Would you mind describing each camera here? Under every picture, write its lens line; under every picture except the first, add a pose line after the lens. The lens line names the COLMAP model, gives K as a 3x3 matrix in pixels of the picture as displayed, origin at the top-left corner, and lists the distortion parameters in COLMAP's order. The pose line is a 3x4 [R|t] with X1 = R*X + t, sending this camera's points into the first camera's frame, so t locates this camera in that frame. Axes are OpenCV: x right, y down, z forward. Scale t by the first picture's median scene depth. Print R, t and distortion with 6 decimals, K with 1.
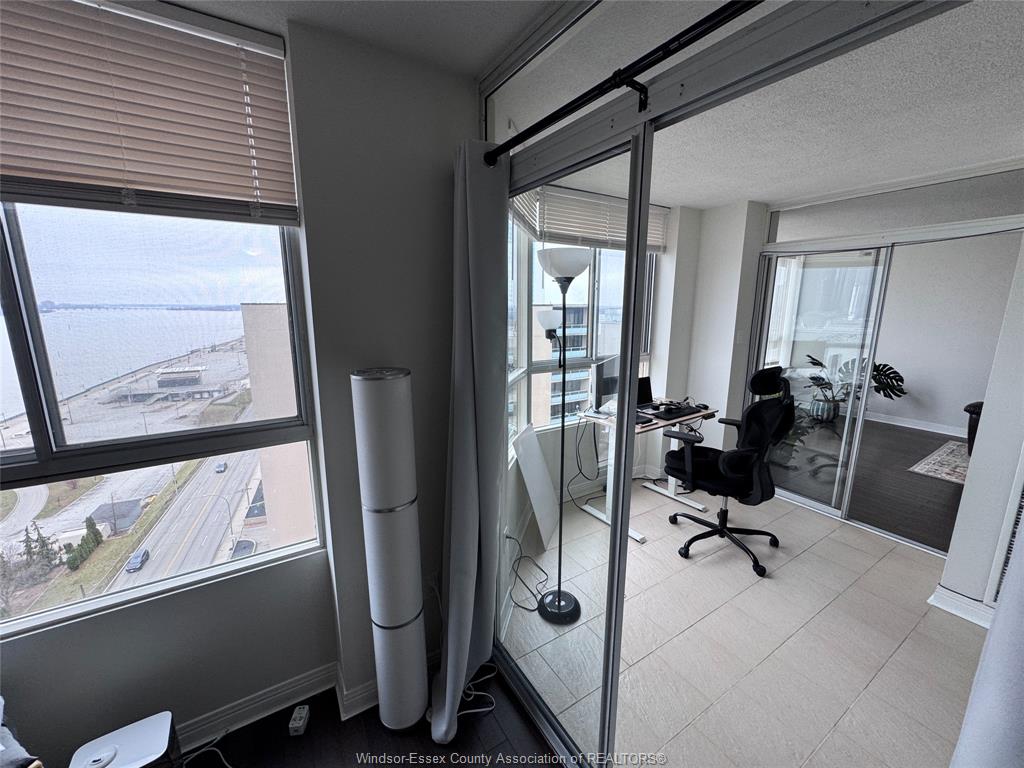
lens RADIAL K [[407.2, 0, 511.1], [0, 407.2, 383.9], [0, 0, 1]] dist [-0.003435, 0.000161]
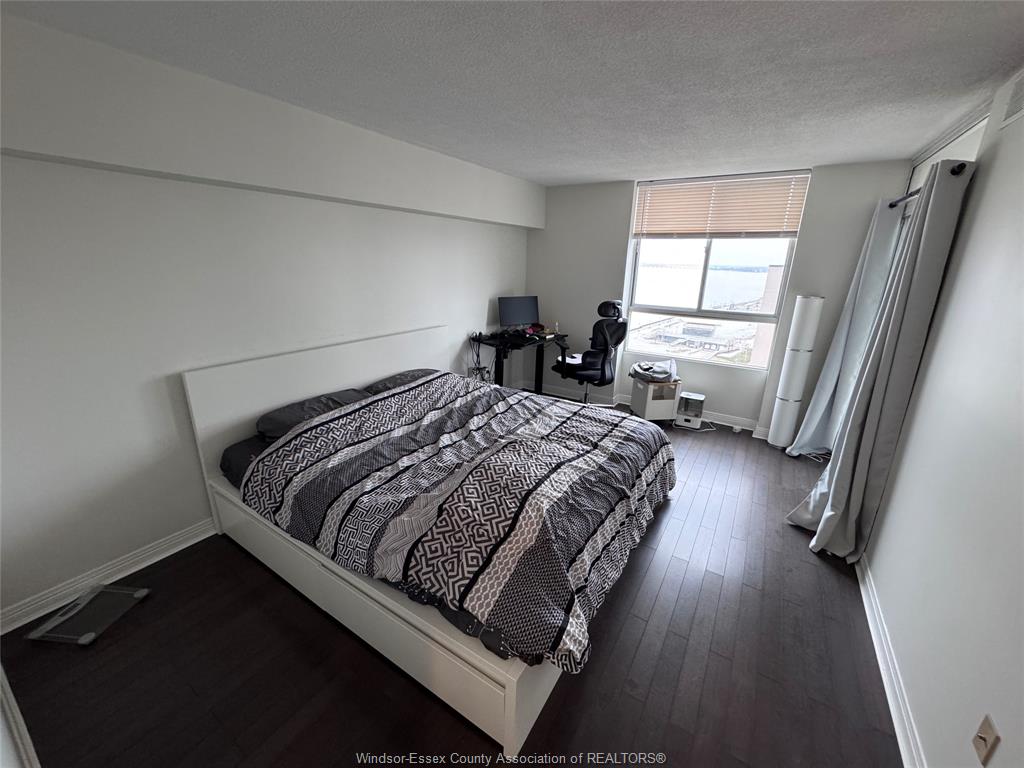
lens RADIAL K [[407.2, 0, 510.1], [0, 407.2, 381.8], [0, 0, 1]] dist [-0.003435, 0.000161]
pose [[0.427726, 0.265119, -0.864154, 1.041362], [-0.191973, 0.960854, 0.199766, 0.290085], [0.883288, 0.080449, 0.461878, -1.542172]]
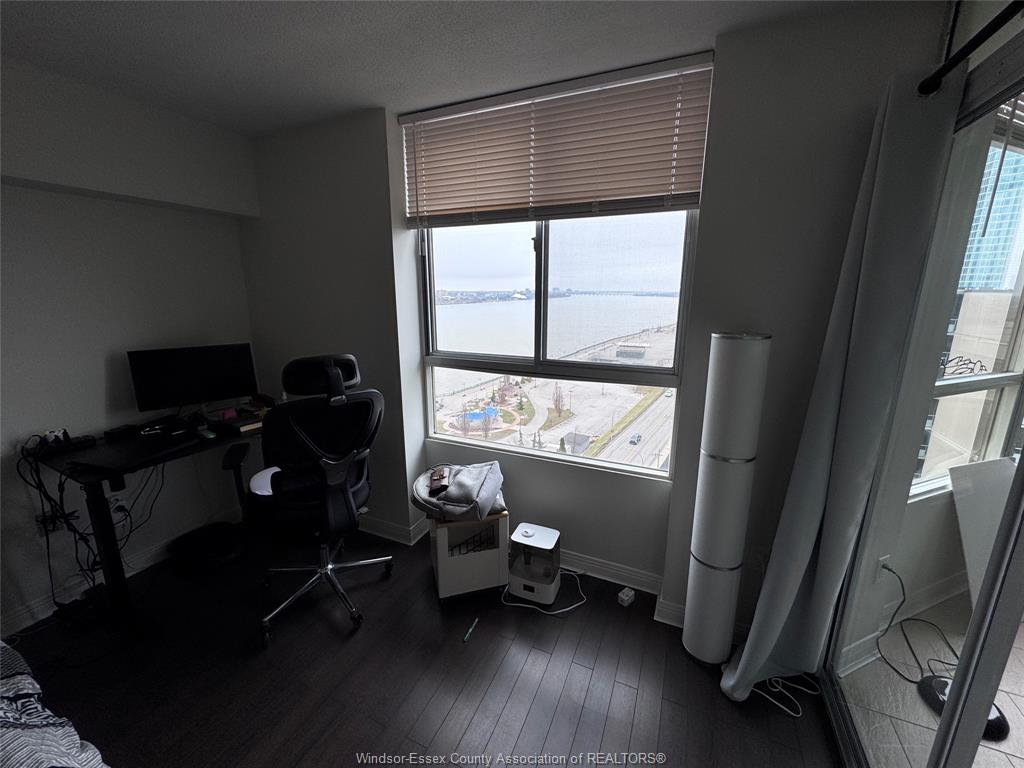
lens RADIAL K [[407.2, 0, 514.1], [0, 407.2, 382.8], [0, 0, 1]] dist [-0.003435, 0.000161]
pose [[0.562220, 0.180509, -0.807047, 0.203245], [-0.157987, 0.981358, 0.109437, 0.065187], [0.811756, 0.065975, 0.580258, -0.096359]]
